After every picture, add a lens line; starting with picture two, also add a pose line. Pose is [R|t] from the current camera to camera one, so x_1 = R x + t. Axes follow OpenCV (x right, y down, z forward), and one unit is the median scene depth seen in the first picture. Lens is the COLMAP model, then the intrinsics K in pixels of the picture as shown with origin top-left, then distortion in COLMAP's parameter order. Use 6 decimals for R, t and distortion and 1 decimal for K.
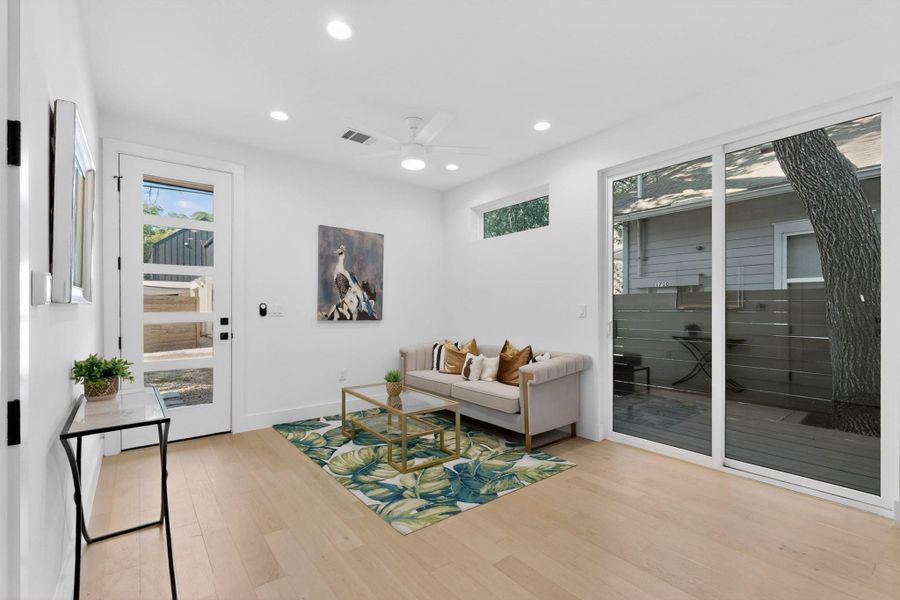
lens RADIAL K [[393.6, 0, 448.5], [0, 393.6, 308.6], [0, 0, 1]] dist [-0.002155, 0.001567]
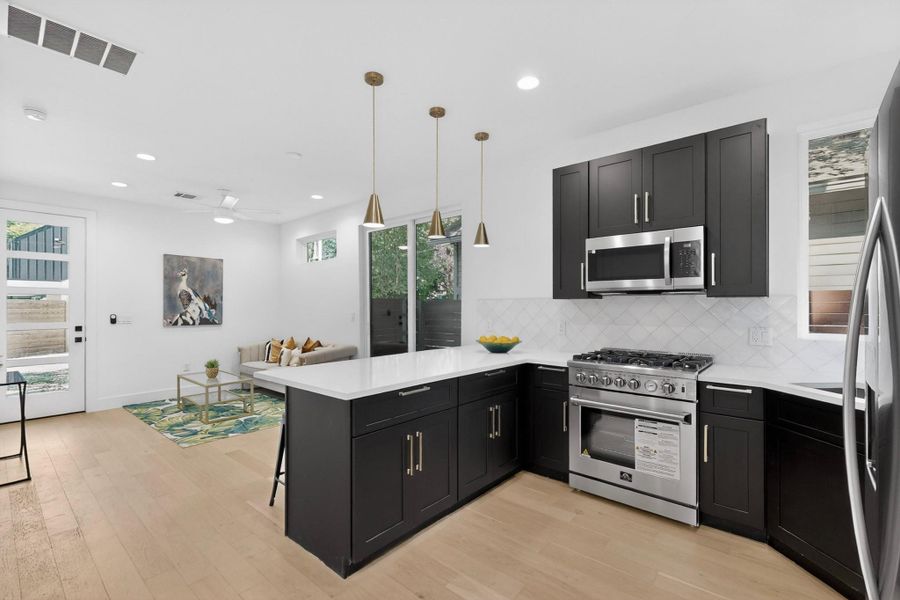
lens RADIAL K [[393.6, 0, 449.8], [0, 393.6, 303.0], [0, 0, 1]] dist [-0.002155, 0.001567]
pose [[0.981340, -0.009073, 0.192066, 0.360261], [0.010626, 0.999919, -0.007058, -0.027737], [-0.191986, 0.008968, 0.981357, -0.484113]]
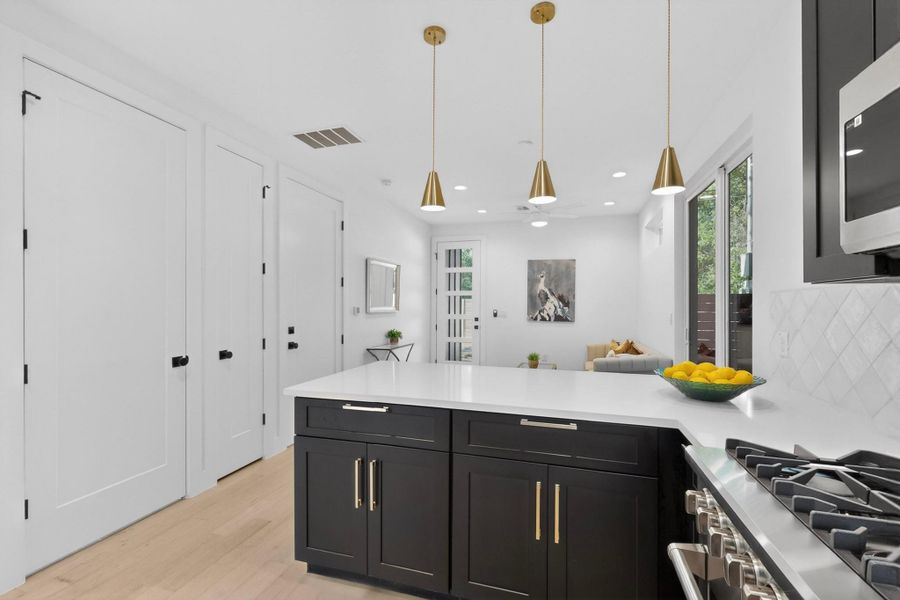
lens RADIAL K [[393.6, 0, 450.8], [0, 393.6, 300.8], [0, 0, 1]] dist [-0.002155, 0.001567]
pose [[0.567879, -0.010159, -0.823050, 0.791486], [-0.004050, 0.999877, -0.015136, -0.023769], [0.823102, 0.011928, 0.567768, -0.147225]]
